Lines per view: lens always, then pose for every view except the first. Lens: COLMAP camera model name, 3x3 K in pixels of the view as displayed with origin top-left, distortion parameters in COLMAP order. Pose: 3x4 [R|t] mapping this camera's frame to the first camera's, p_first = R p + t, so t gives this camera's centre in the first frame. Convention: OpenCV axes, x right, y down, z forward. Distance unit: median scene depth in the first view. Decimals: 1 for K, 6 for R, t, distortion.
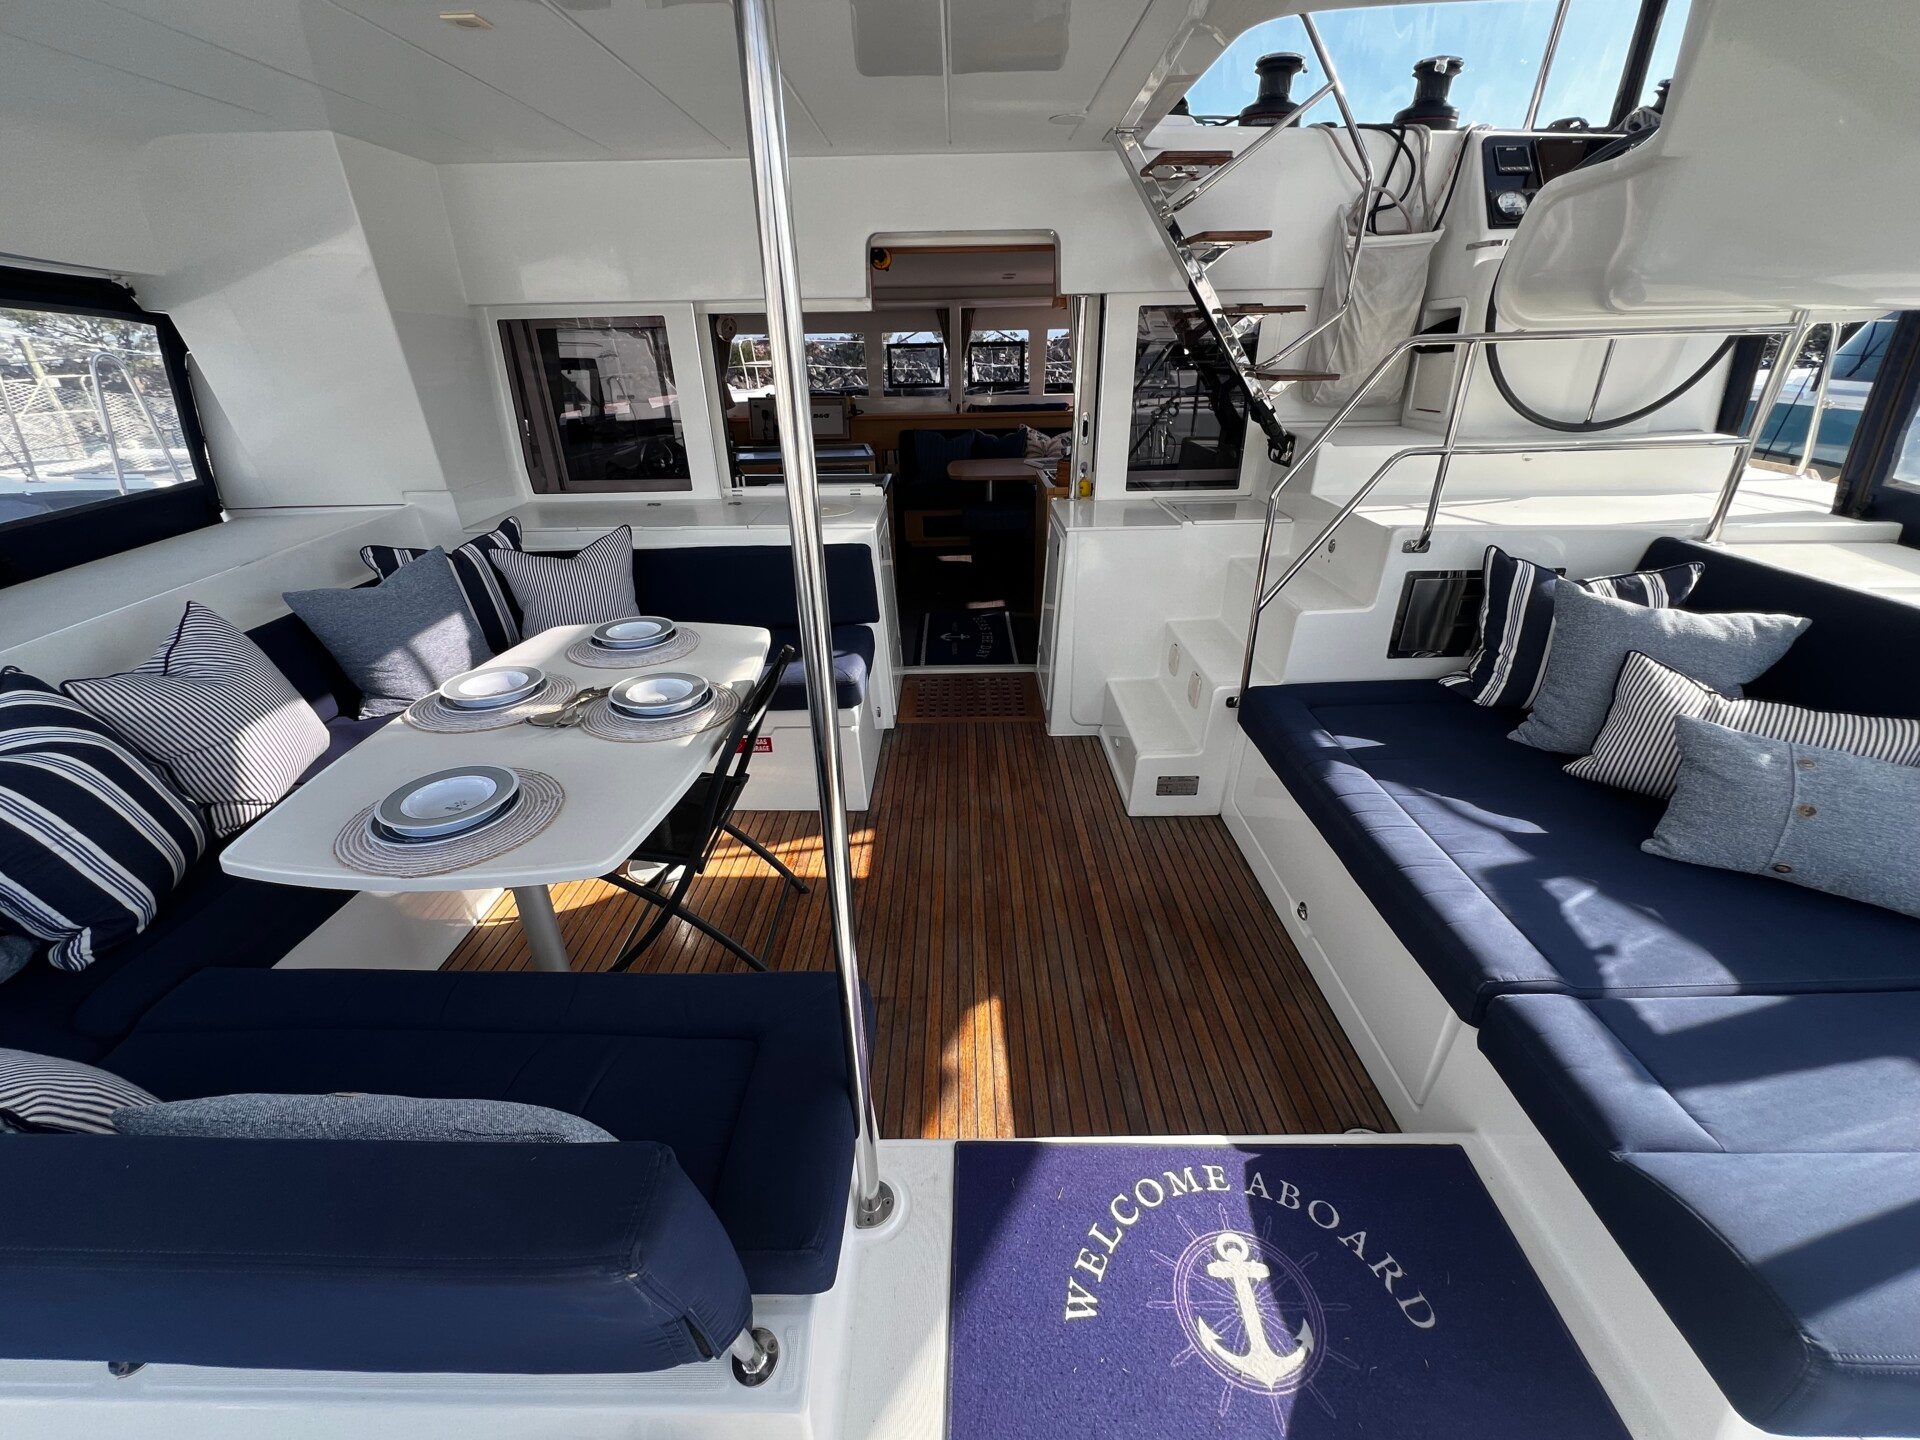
lens RADIAL K [[779.4, 0, 952.6], [0, 779.4, 717.6], [0, 0, 1]] dist [-0.001310, 0.000060]
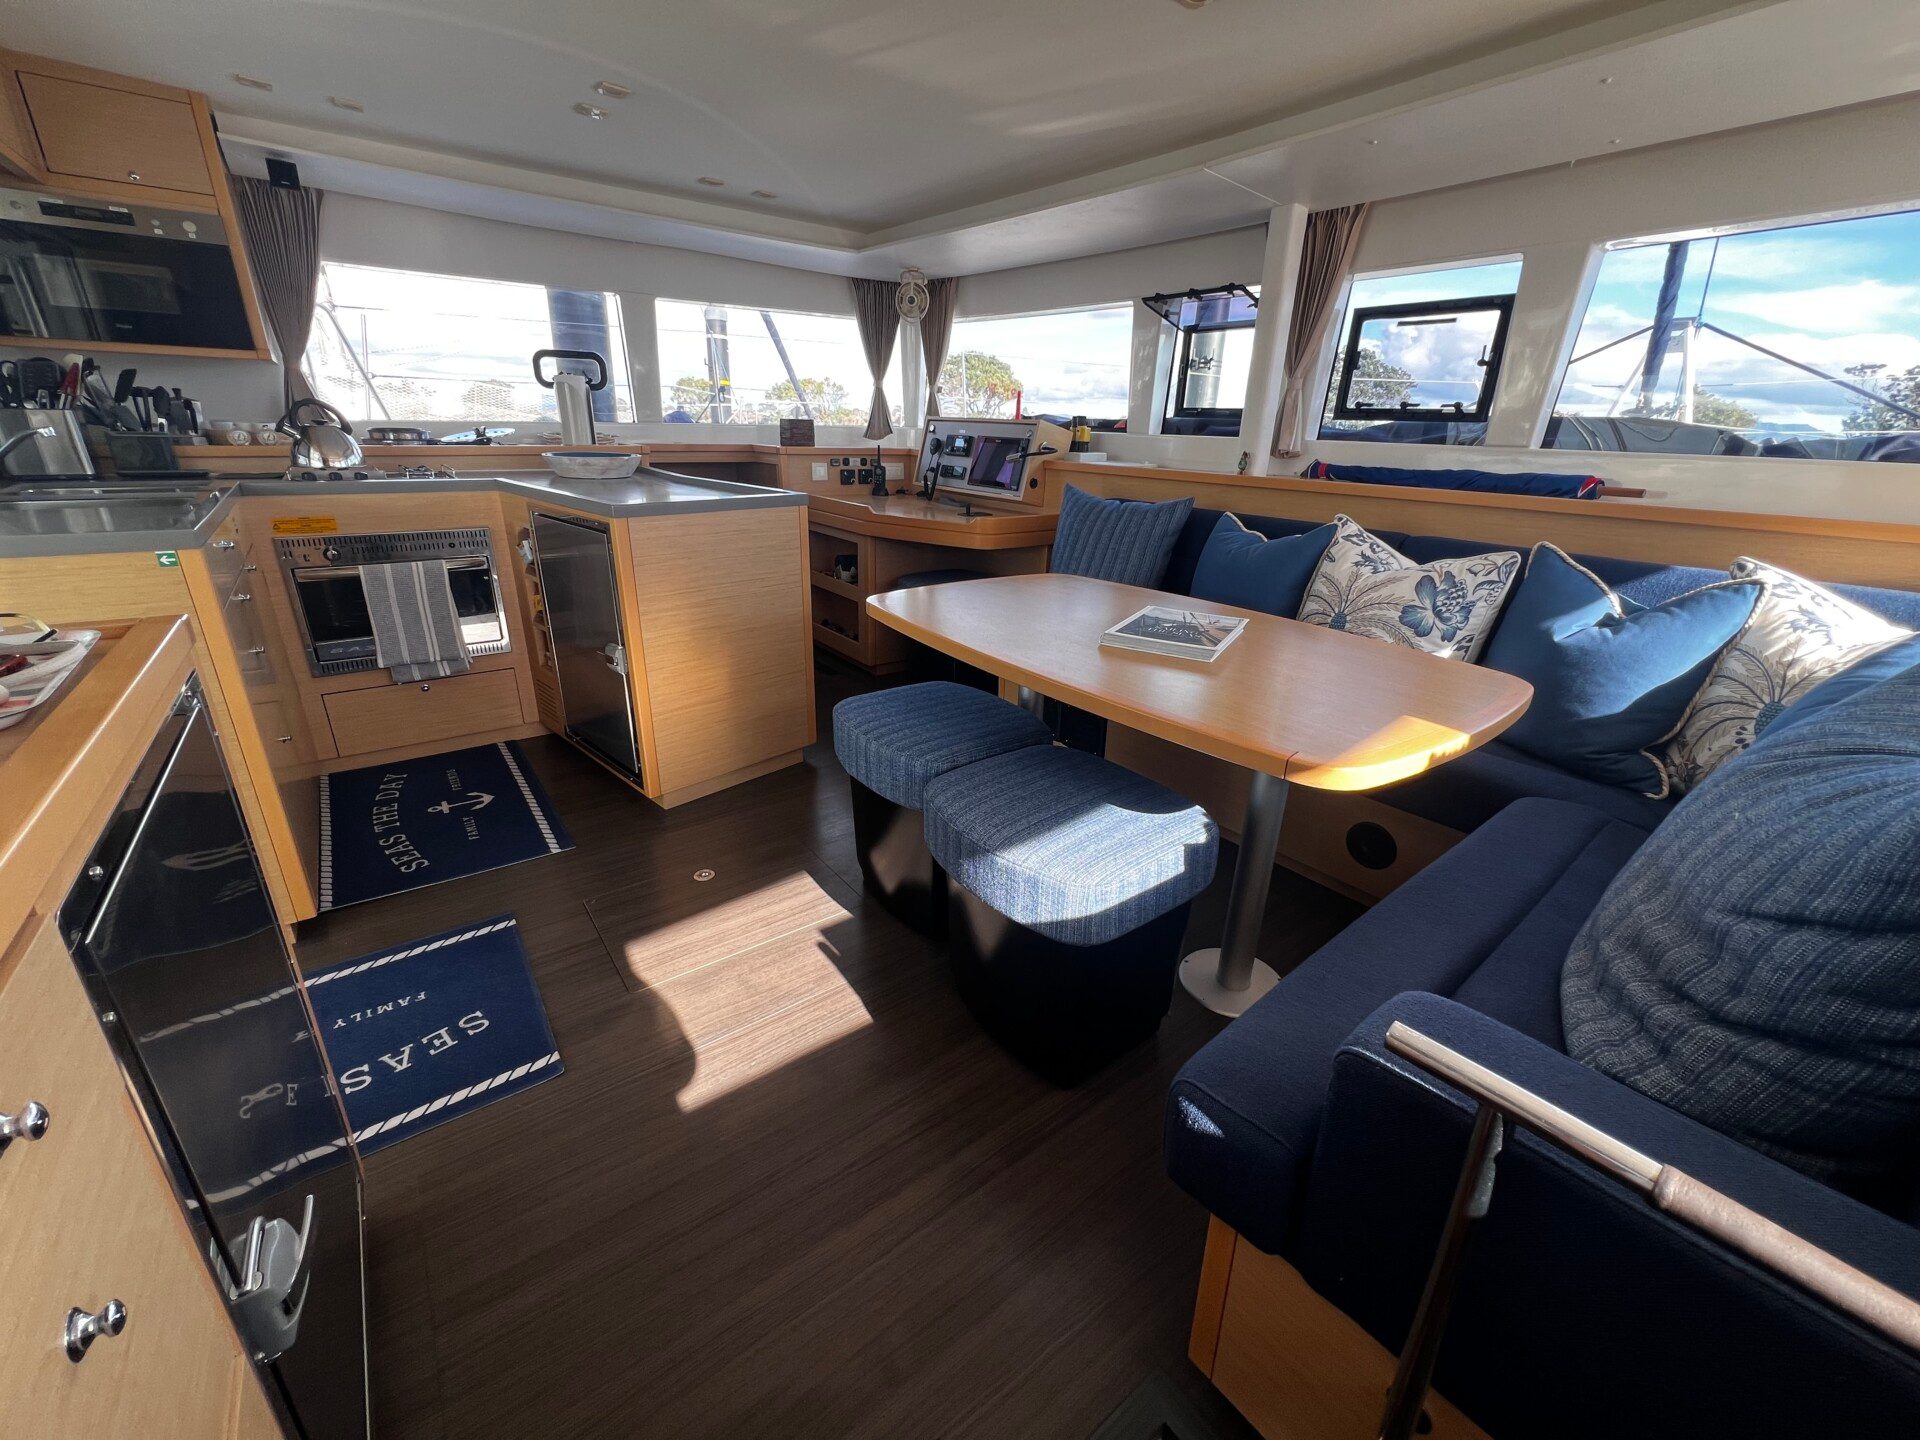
lens RADIAL K [[771.7, 0, 960.0], [0, 771.7, 720.0], [0, 0, 1]] dist [-0.000032, 0.000071]
pose [[0.609458, 0.316948, -0.726708, 0.537838], [-0.378487, 0.921734, 0.084588, -0.534148], [0.696641, 0.223497, 0.681719, 1.389120]]
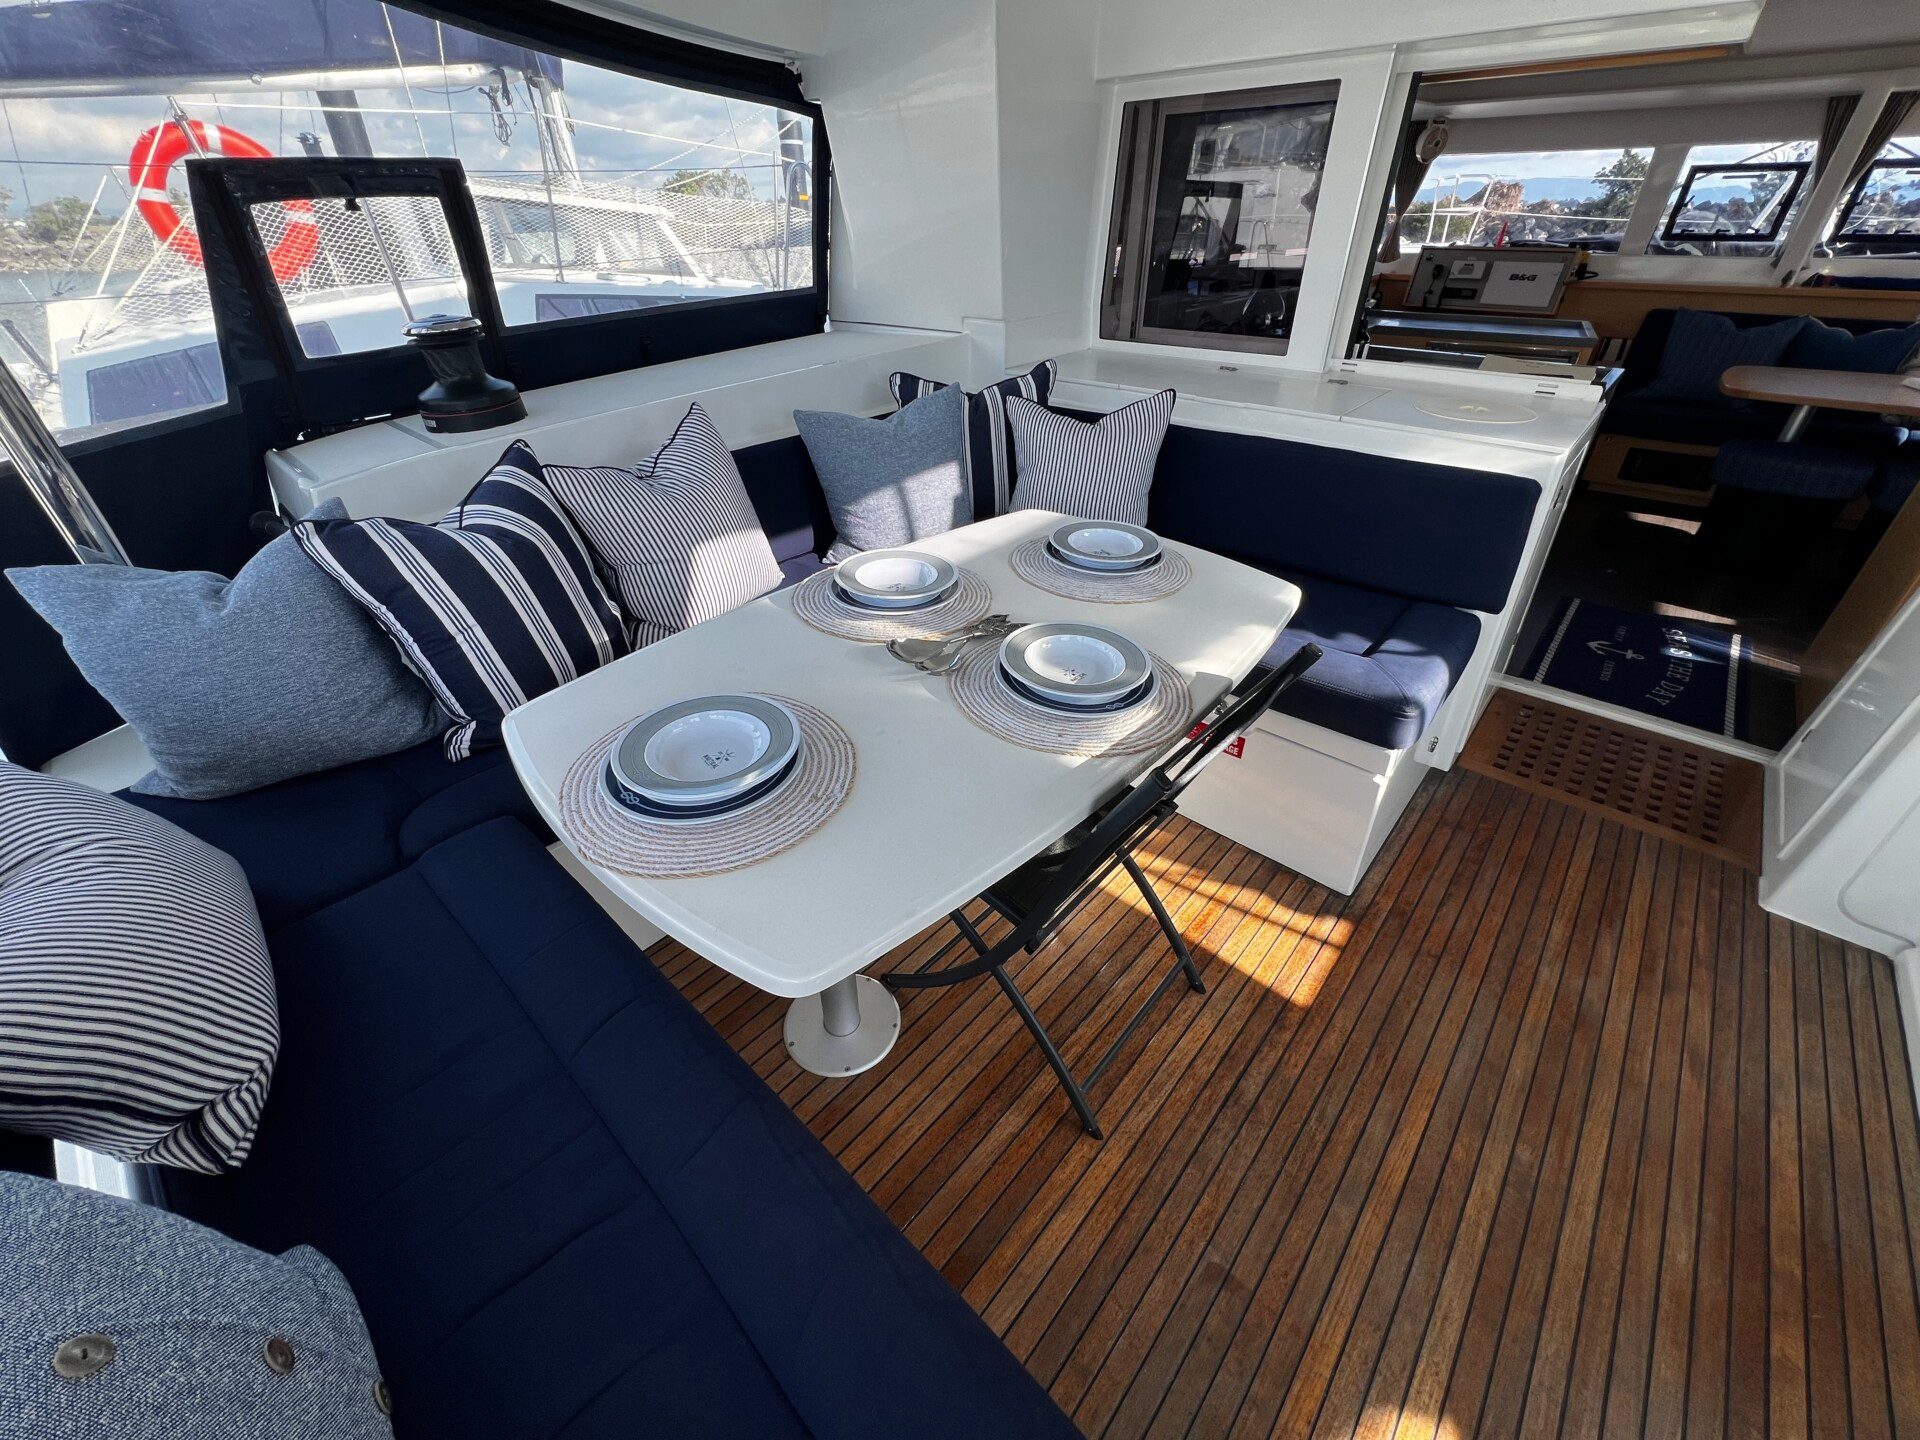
lens RADIAL K [[766.1, 0, 957.2], [0, 766.1, 716.0], [0, 0, 1]] dist [-0.002209, -0.000425]
pose [[0.750451, 0.371900, -0.546364, -0.055692], [-0.289079, 0.928095, 0.234676, -0.066225], [0.594354, -0.018171, 0.803998, 0.270228]]
